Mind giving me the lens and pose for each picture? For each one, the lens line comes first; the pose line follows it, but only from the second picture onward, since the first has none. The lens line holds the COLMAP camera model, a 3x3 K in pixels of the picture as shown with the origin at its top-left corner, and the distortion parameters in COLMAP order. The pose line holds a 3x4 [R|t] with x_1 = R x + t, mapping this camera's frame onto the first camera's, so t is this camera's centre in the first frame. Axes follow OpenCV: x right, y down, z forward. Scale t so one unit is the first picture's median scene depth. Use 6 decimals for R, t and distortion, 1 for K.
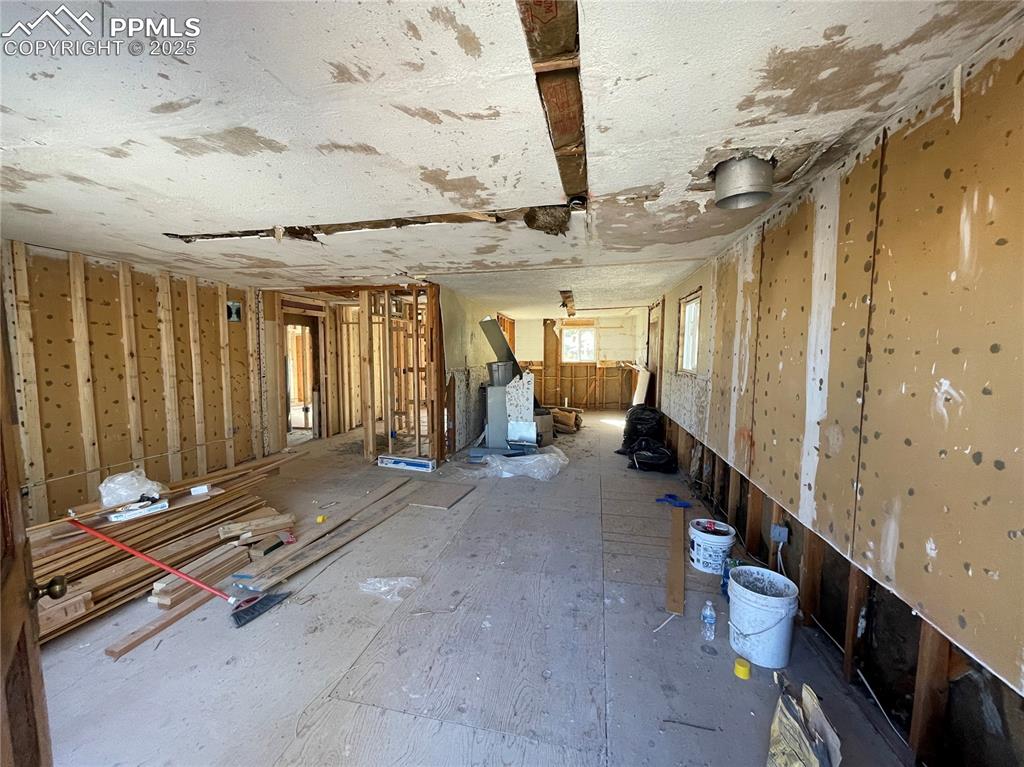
lens RADIAL K [[414.0, 0, 512.0], [0, 414.0, 383.5], [0, 0, 1]] dist [-0.000471, -0.000354]
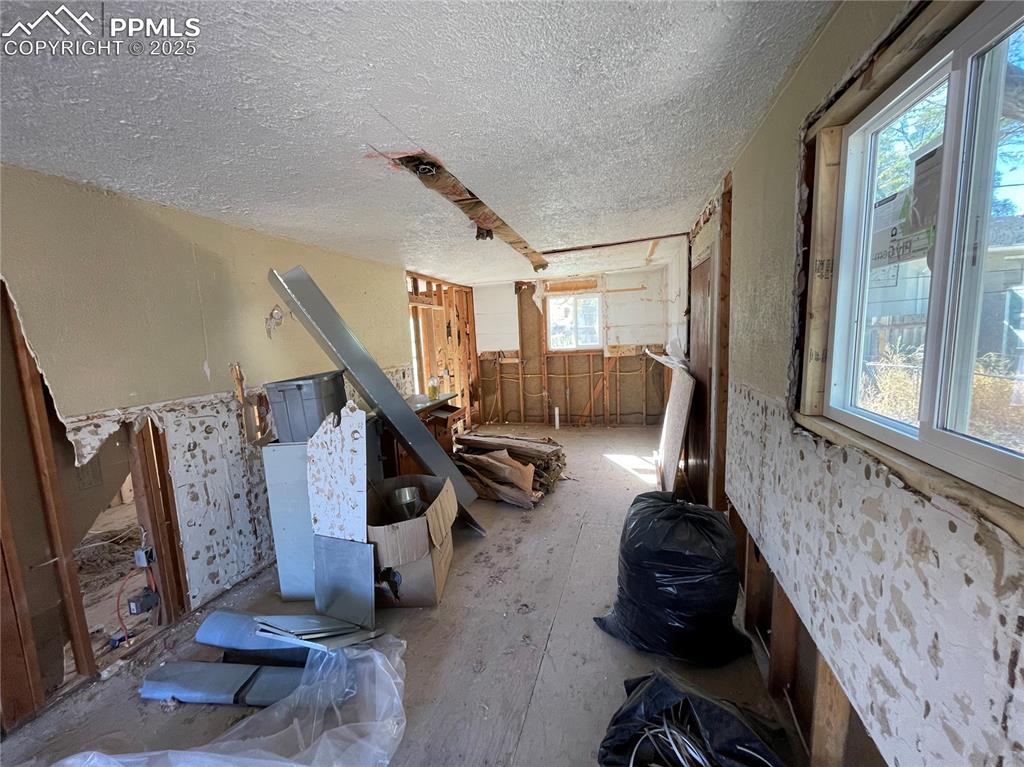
lens RADIAL K [[414.0, 0, 512.0], [0, 414.0, 383.5], [0, 0, 1]] dist [-0.000471, -0.000354]
pose [[0.994602, -0.035922, -0.097346, 0.127335], [0.040777, 0.997998, 0.048343, -0.035092], [0.095414, -0.052052, 0.994076, 0.376340]]
